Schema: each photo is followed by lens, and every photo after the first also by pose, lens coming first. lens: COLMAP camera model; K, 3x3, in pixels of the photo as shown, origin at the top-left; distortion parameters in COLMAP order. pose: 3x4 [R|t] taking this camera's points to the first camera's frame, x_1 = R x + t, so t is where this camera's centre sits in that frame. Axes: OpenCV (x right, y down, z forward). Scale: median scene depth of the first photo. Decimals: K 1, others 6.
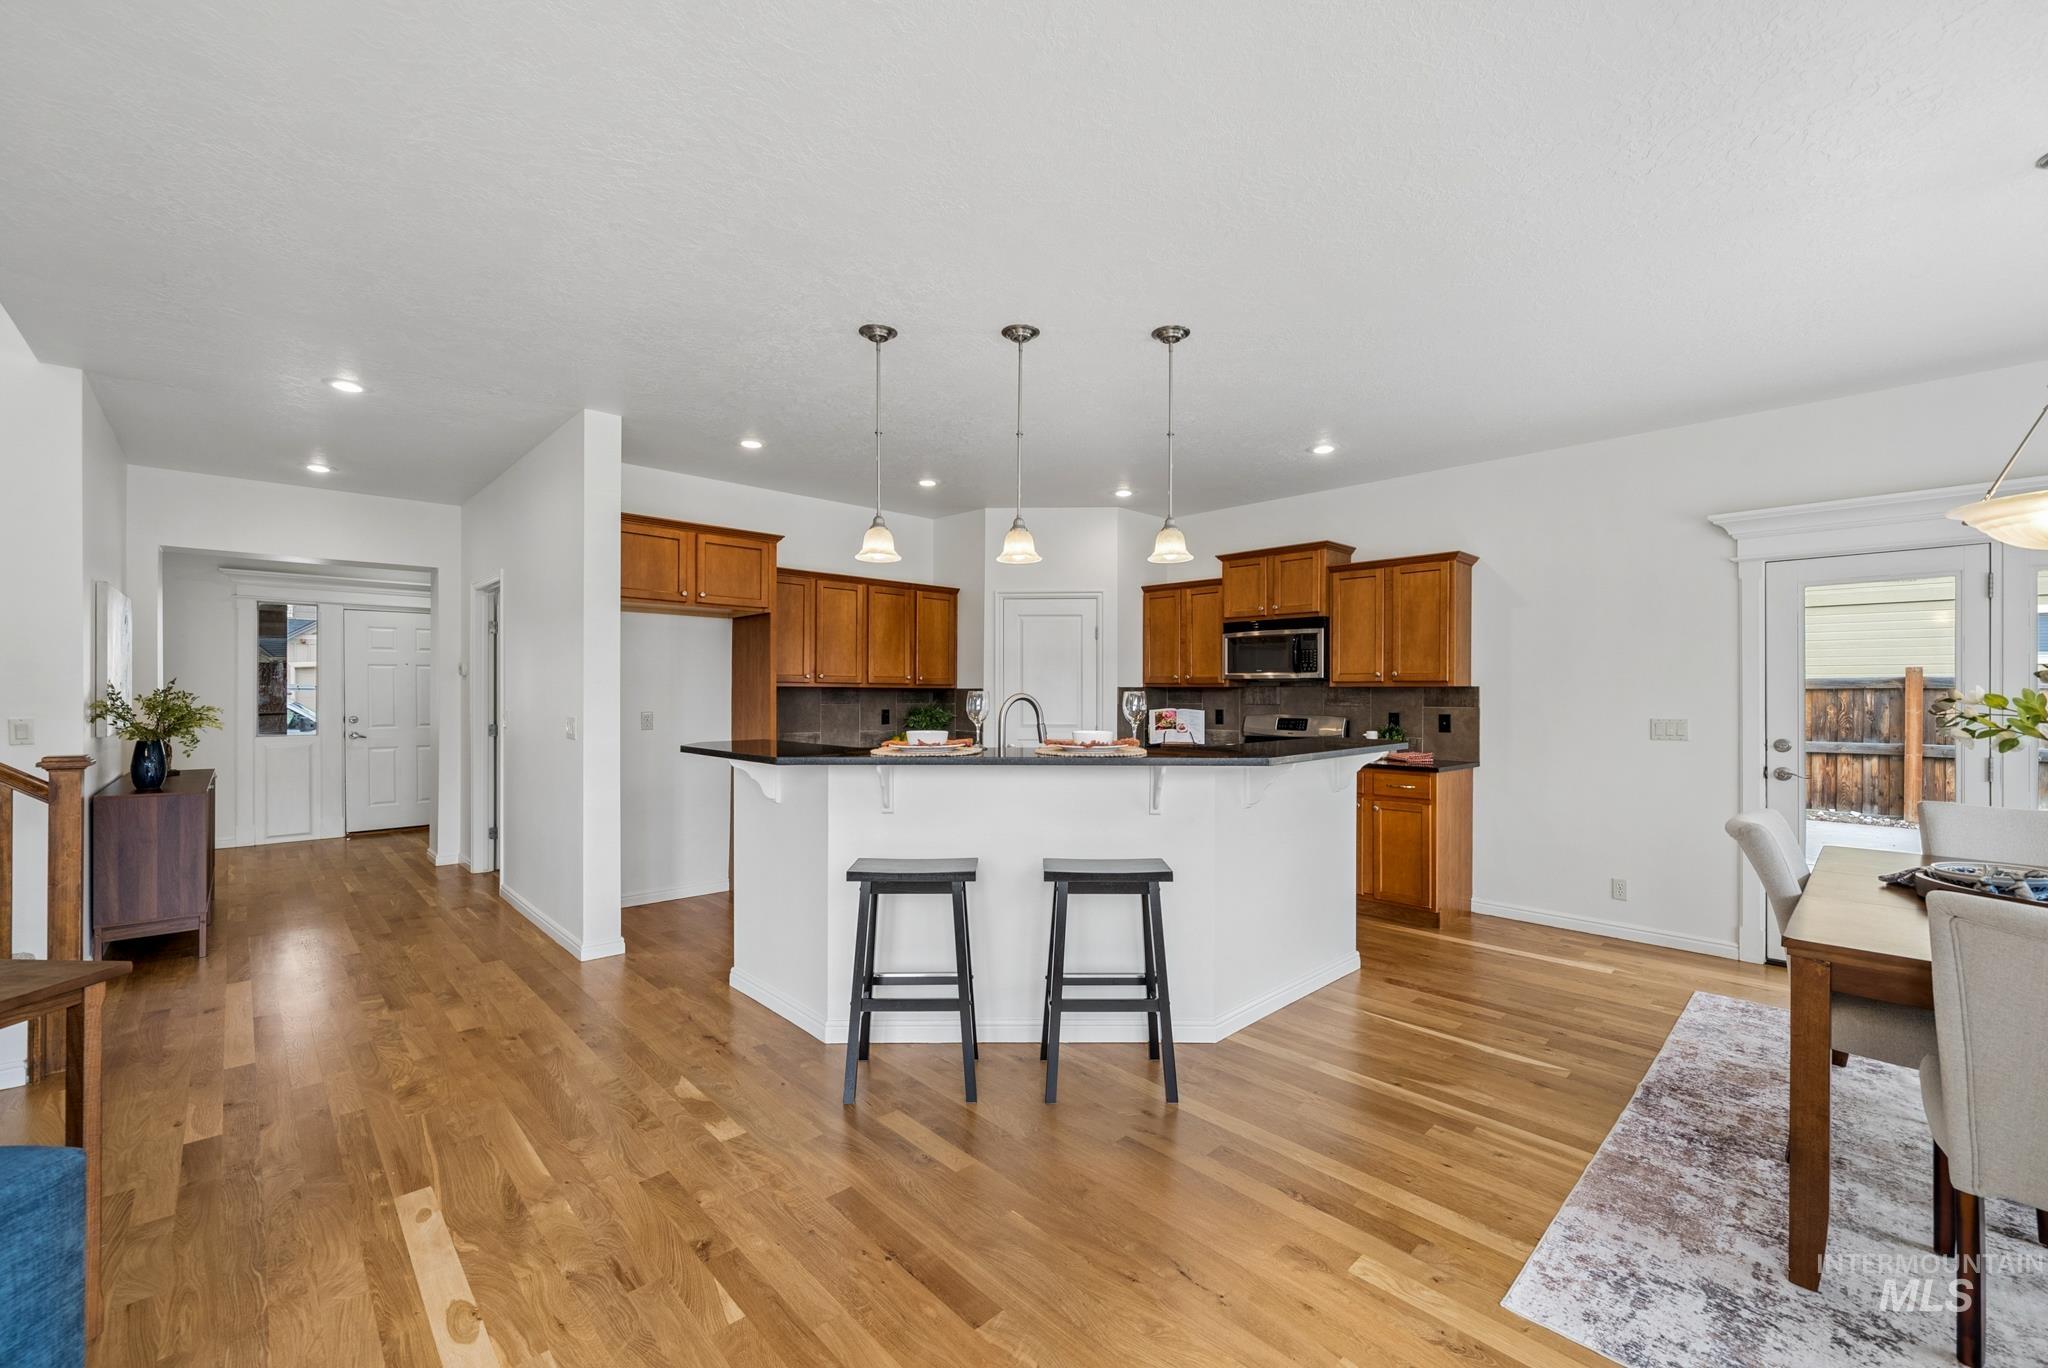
lens RADIAL K [[825.5, 0, 1018.2], [0, 825.5, 693.1], [0, 0, 1]] dist [-0.002435, -0.000079]
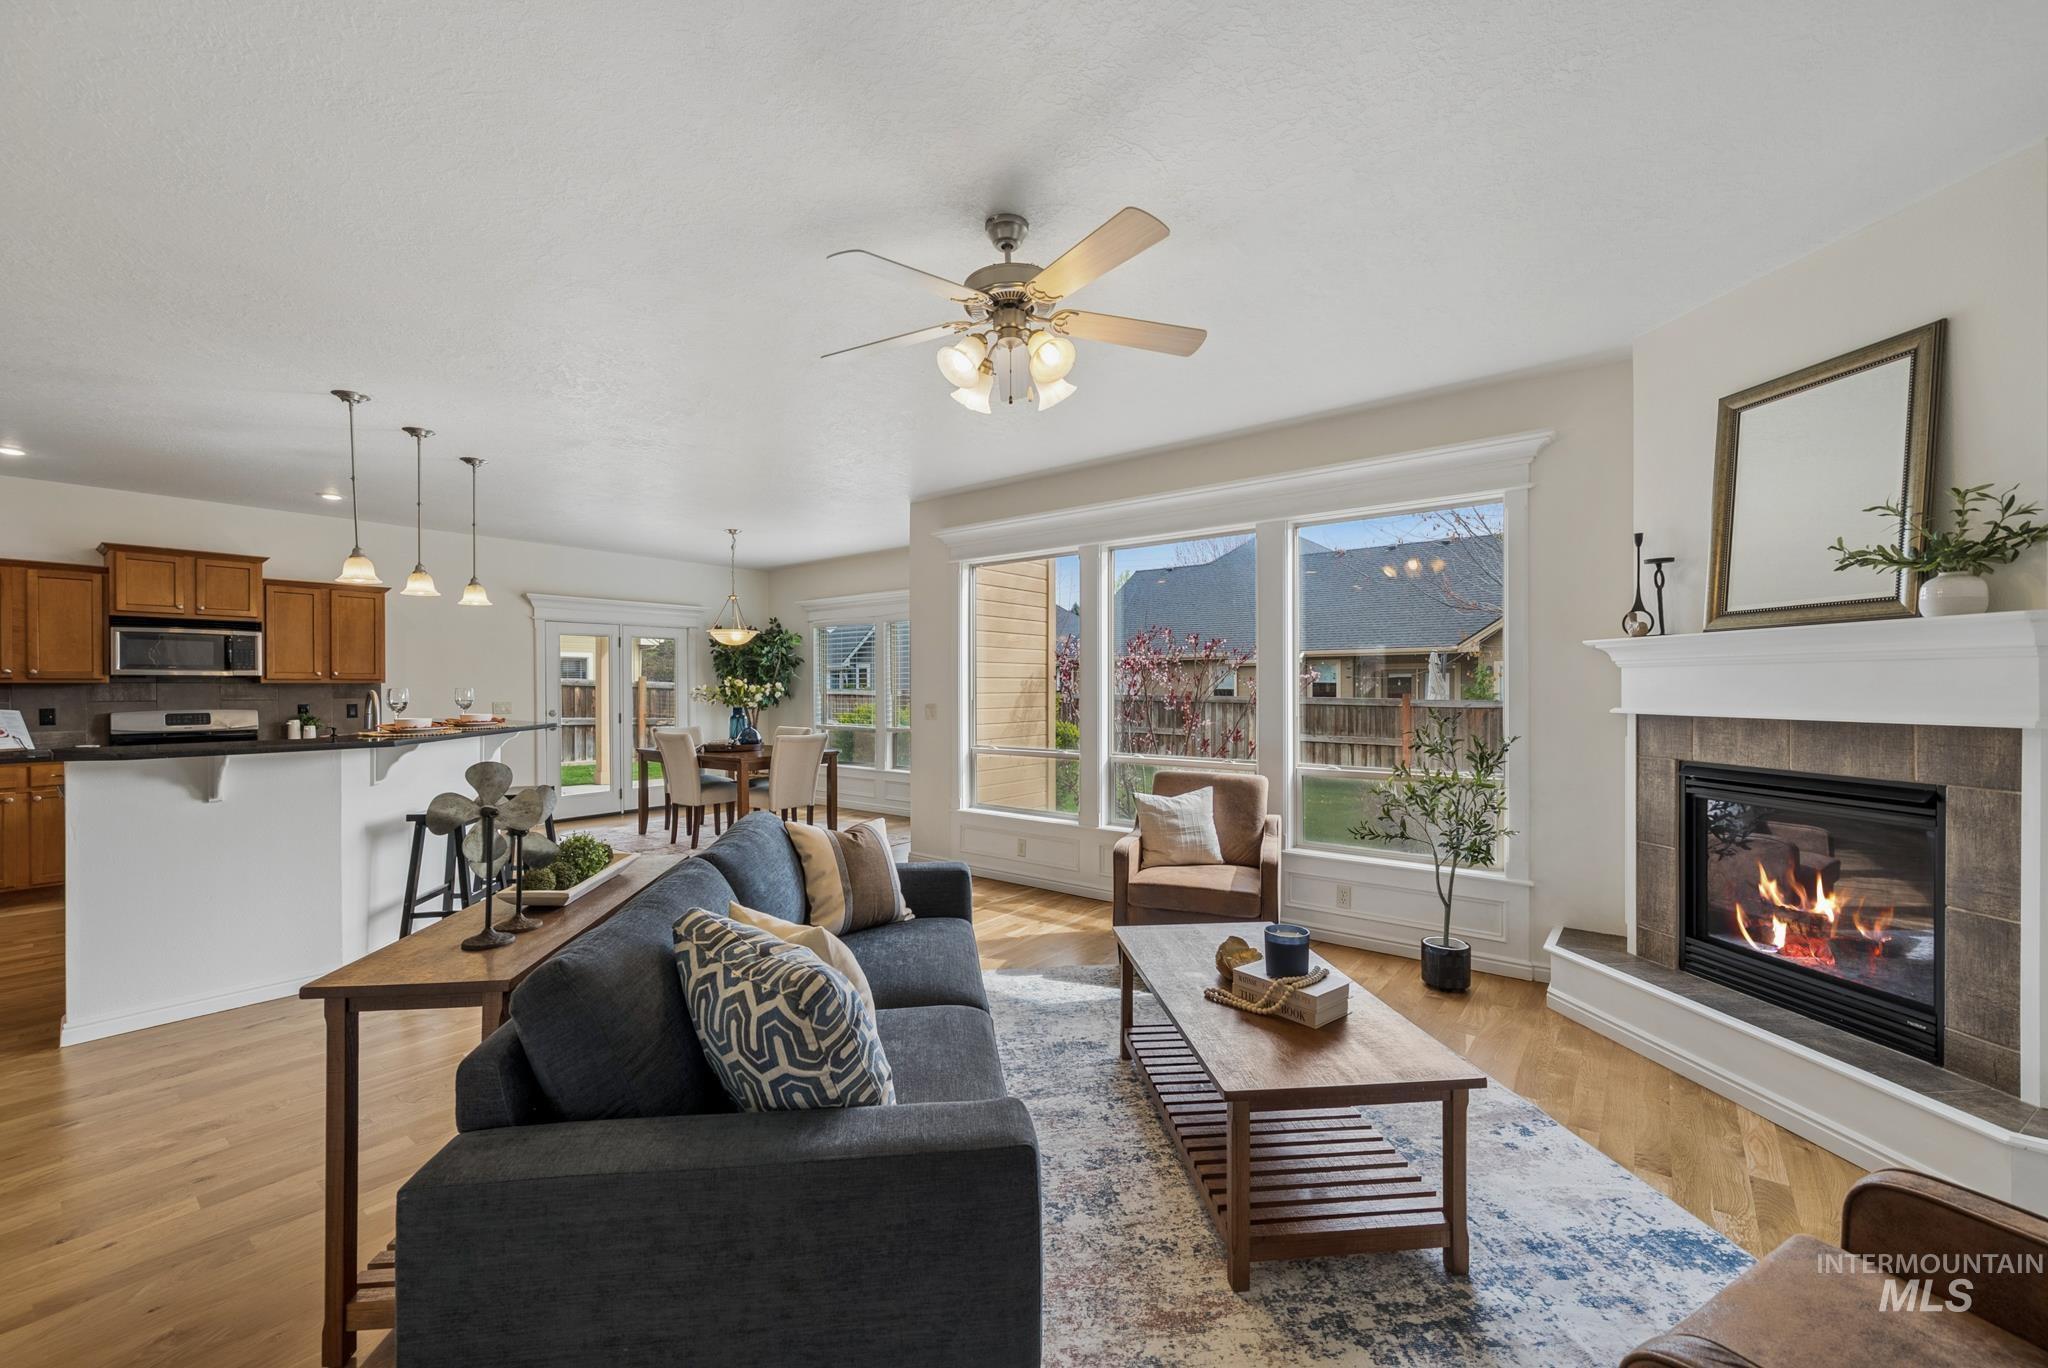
lens RADIAL K [[807.5, 0, 1021.3], [0, 807.5, 692.7], [0, 0, 1]] dist [-0.002757, -0.000314]
pose [[-0.149459, -0.010106, 0.988716, -0.896543], [0.002064, 0.999942, 0.010533, -0.004209], [-0.988766, 0.003615, -0.149429, 0.120187]]
